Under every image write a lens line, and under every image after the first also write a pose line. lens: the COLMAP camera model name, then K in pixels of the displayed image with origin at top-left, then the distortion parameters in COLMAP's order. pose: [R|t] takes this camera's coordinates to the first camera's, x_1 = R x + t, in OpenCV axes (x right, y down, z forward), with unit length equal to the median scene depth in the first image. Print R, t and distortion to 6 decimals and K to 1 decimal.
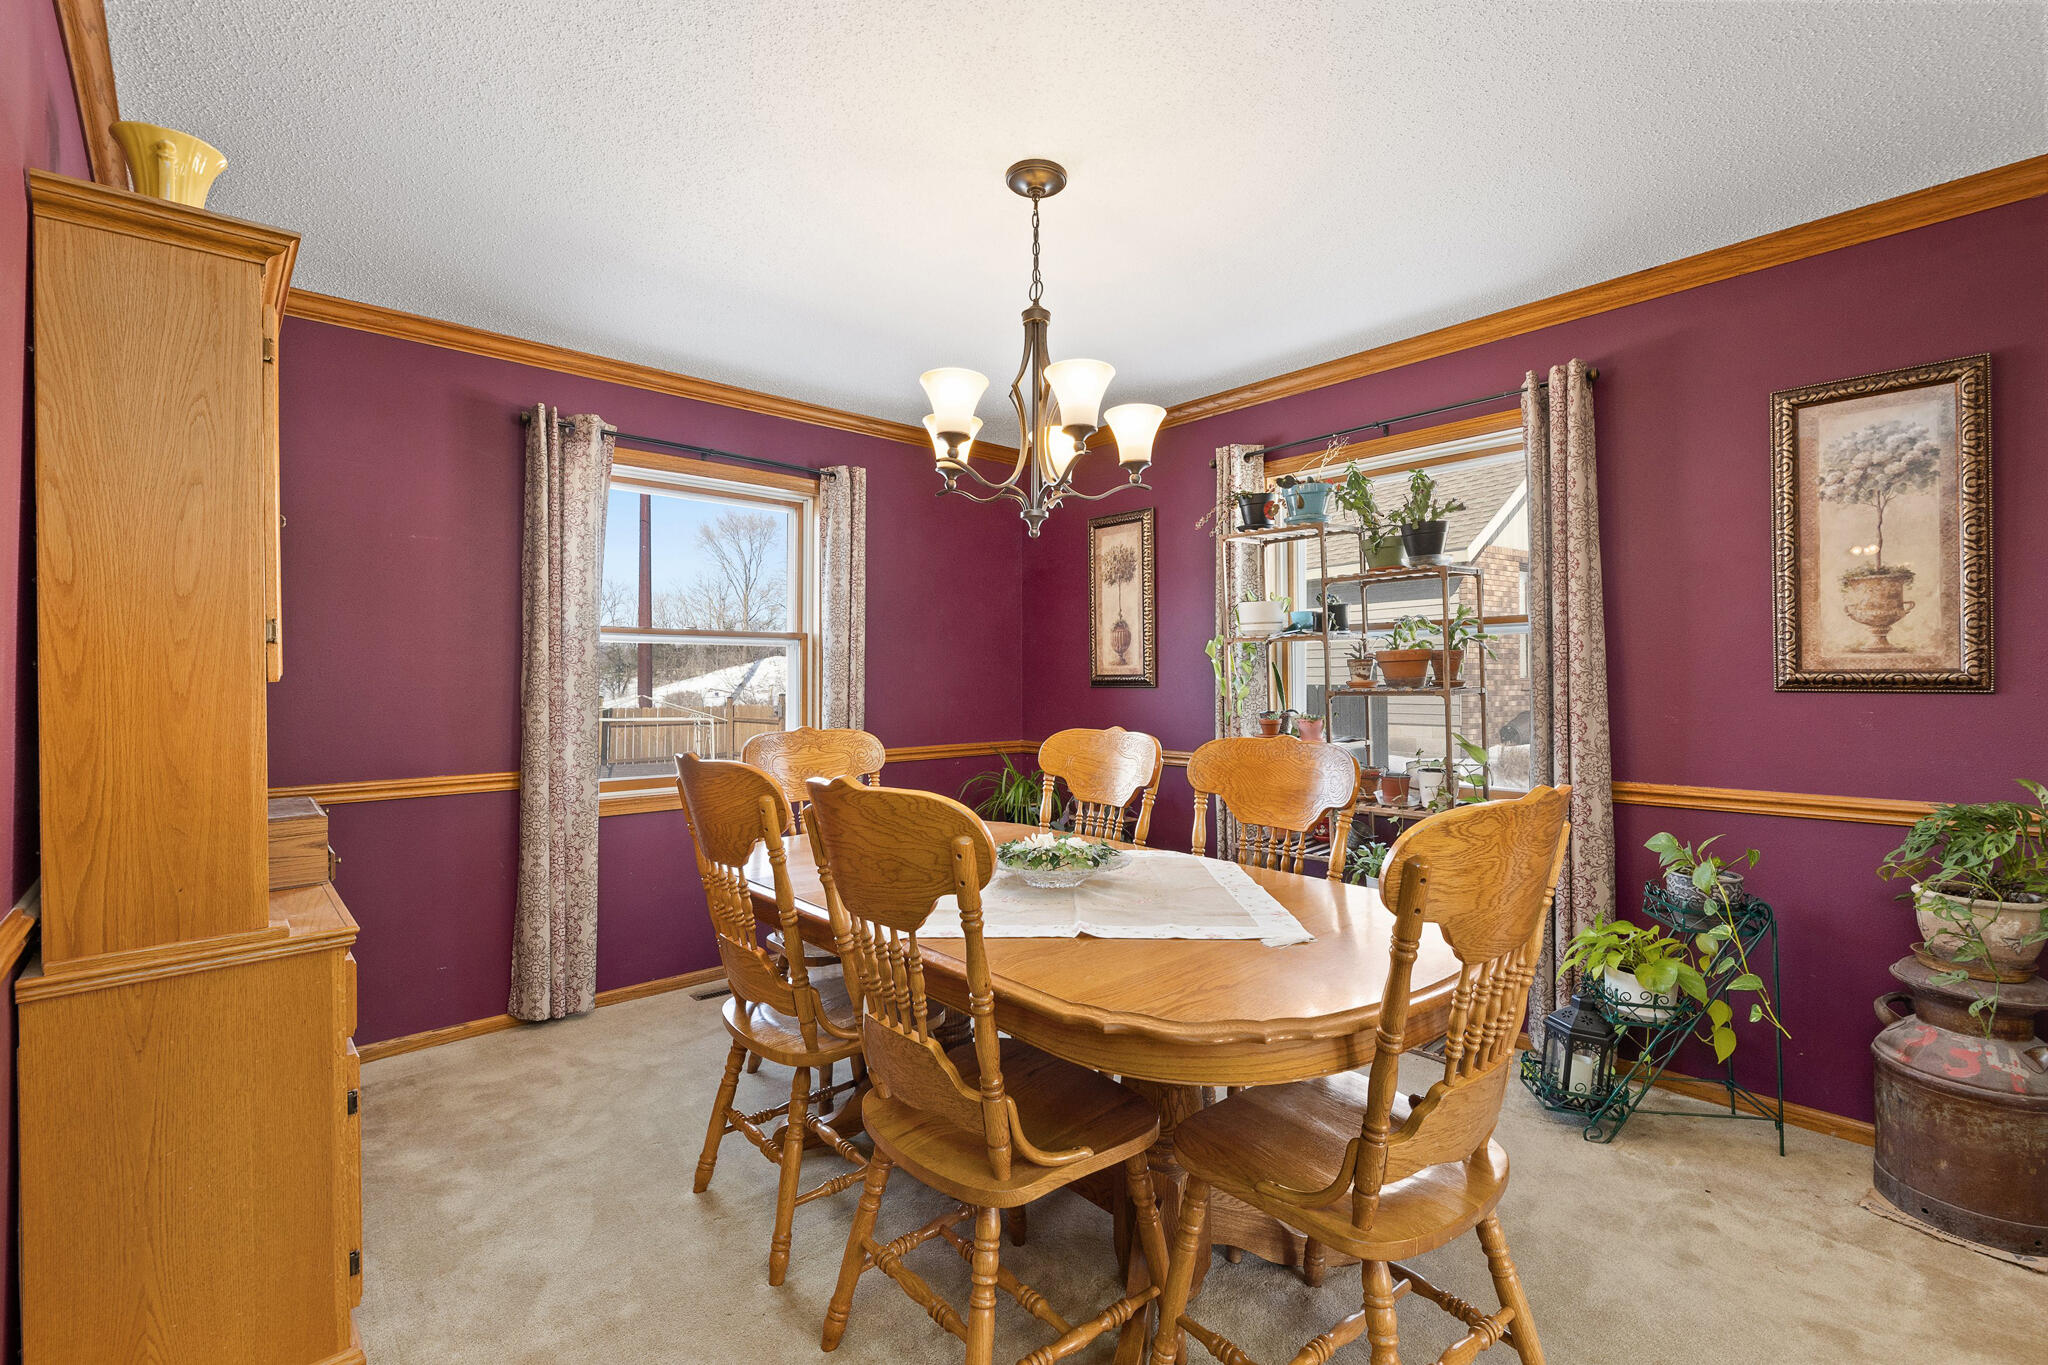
lens RADIAL K [[922.1, 0, 1026.8], [0, 922.1, 669.7], [0, 0, 1]] dist [0.001375, 0.000211]
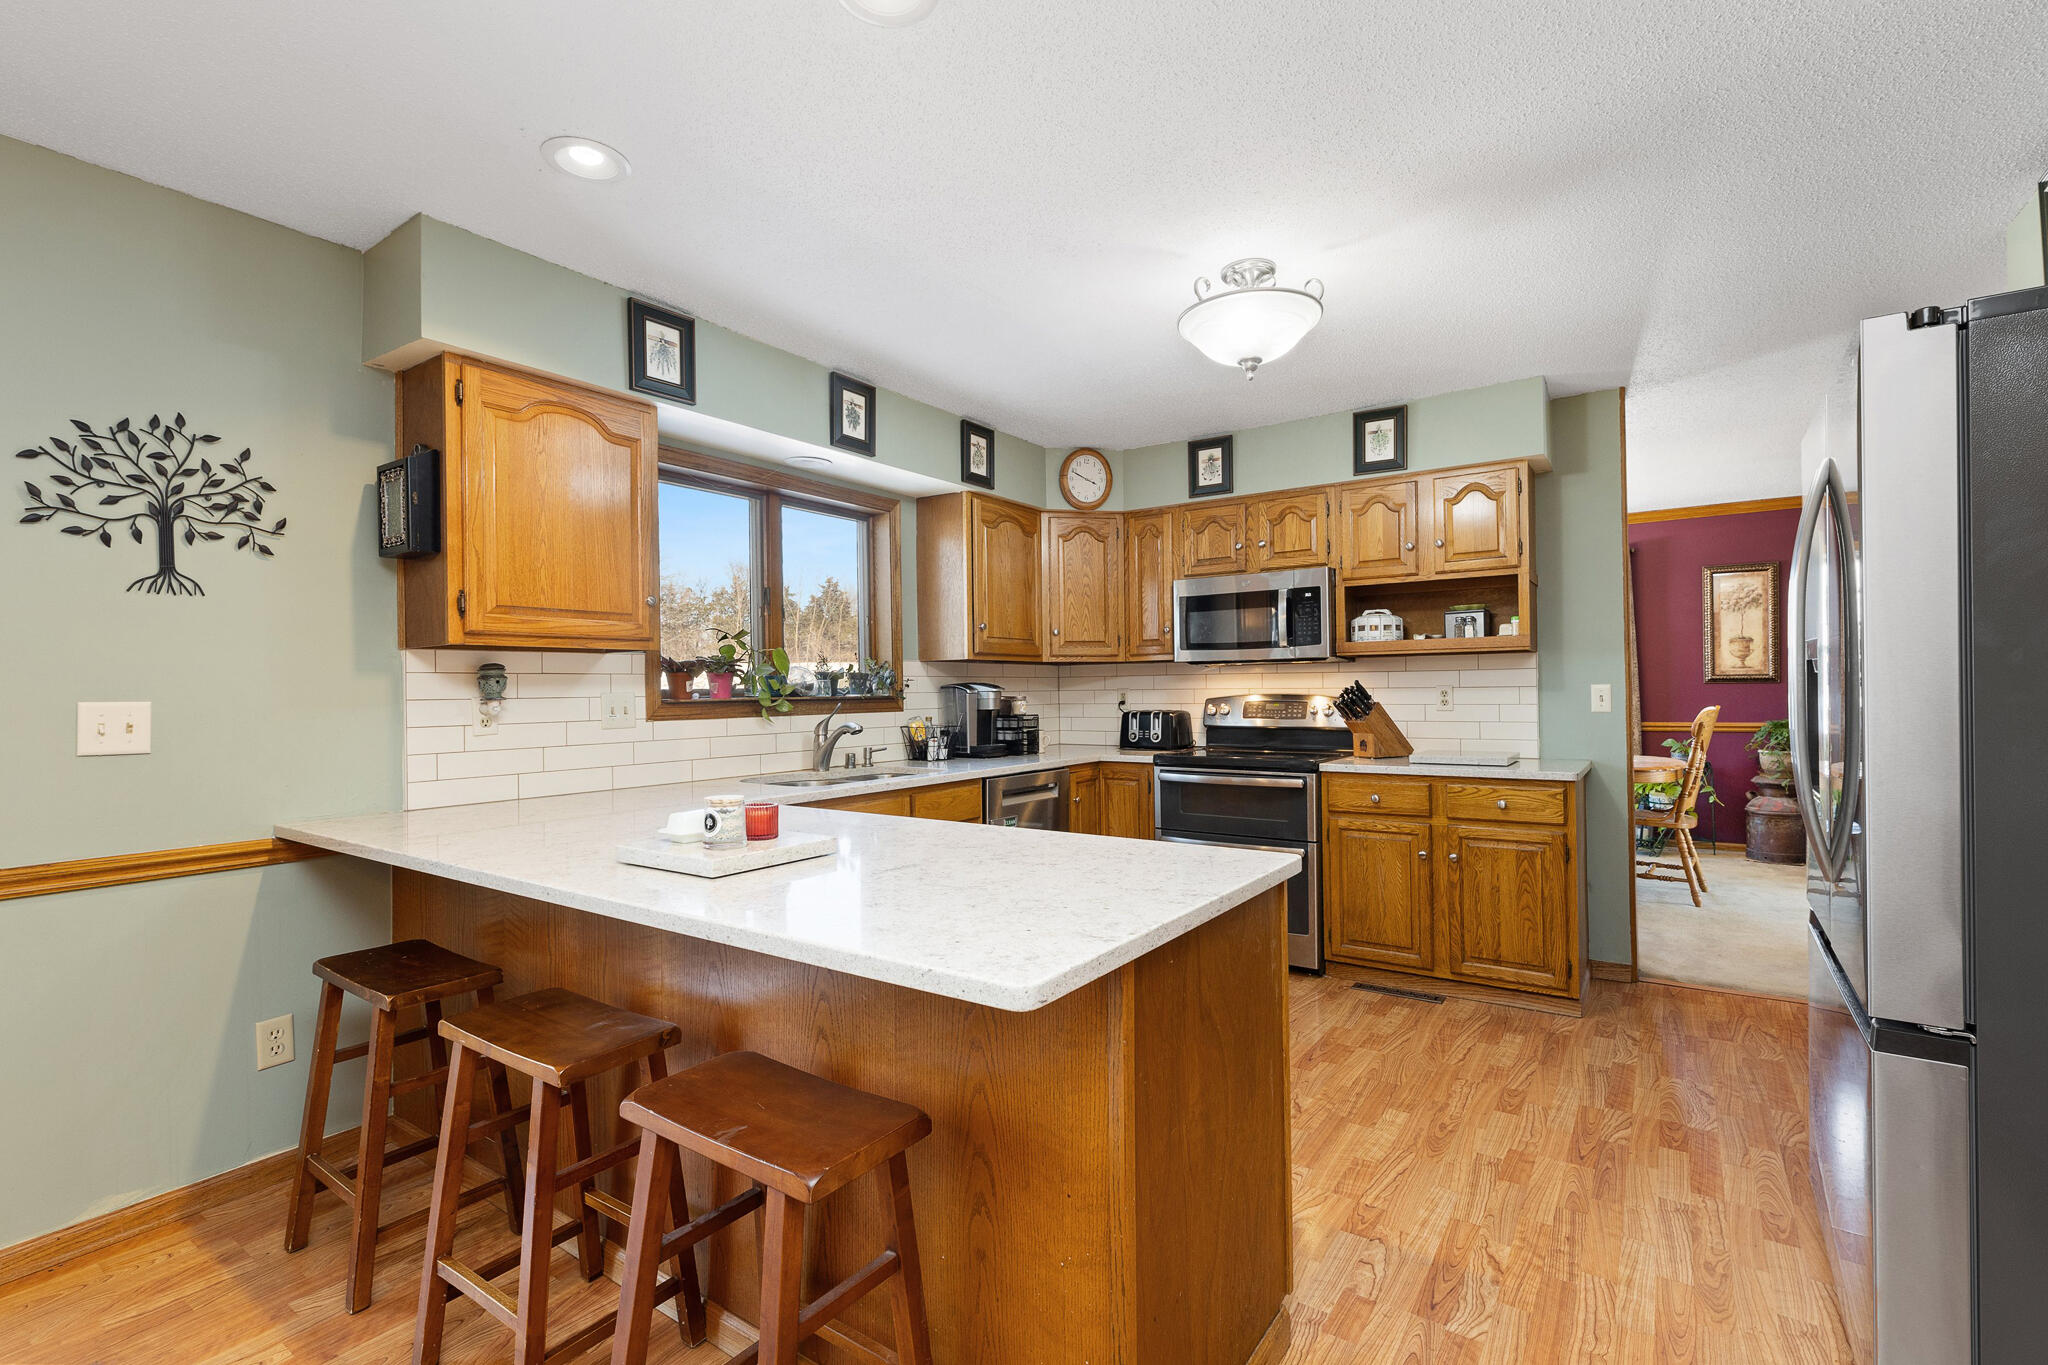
lens RADIAL K [[922.1, 0, 1021.4], [0, 922.1, 689.8], [0, 0, 1]] dist [0.001375, 0.000211]
pose [[0.976739, -0.011820, 0.214105, -1.750279], [0.010479, 0.999918, 0.007396, 0.003095], [-0.214175, -0.004981, 0.976783, -1.212065]]
